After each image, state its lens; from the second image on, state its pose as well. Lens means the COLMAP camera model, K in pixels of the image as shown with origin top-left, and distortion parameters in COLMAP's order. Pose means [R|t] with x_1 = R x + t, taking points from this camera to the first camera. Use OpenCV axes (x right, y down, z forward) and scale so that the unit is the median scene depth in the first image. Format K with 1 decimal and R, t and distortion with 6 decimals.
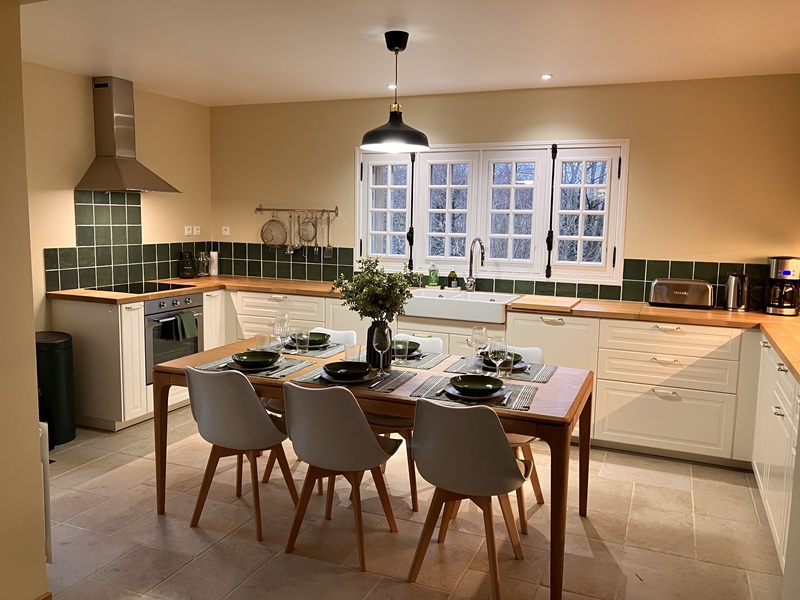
lens RADIAL K [[654.0, 0, 402.8], [0, 654.0, 296.9], [0, 0, 1]] dist [0.095758, -0.155632]
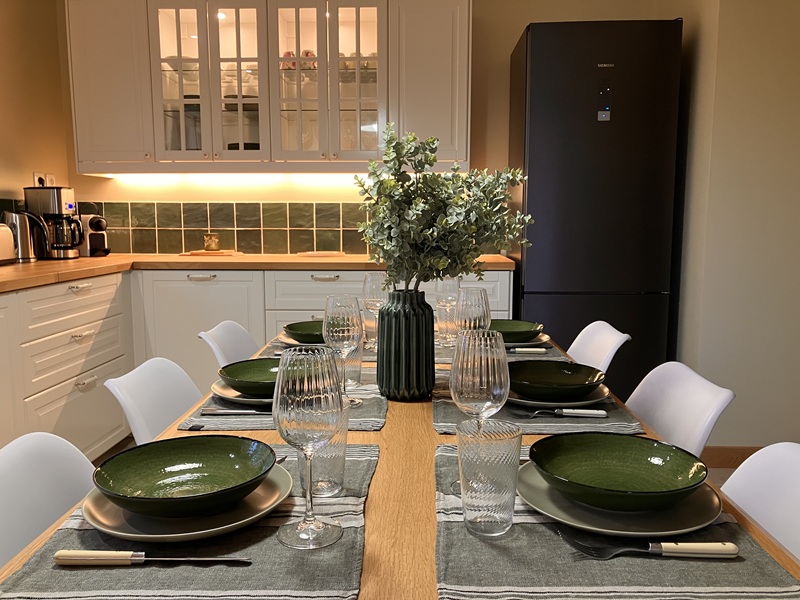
lens RADIAL K [[653.3, 0, 399.2], [0, 653.3, 296.5], [0, 0, 1]] dist [0.010299, 0.004274]
pose [[-0.359405, -0.120199, 0.925408, -0.286560], [0.111735, 0.978993, 0.170554, -0.017260], [-0.926468, 0.164699, -0.338424, 0.790599]]
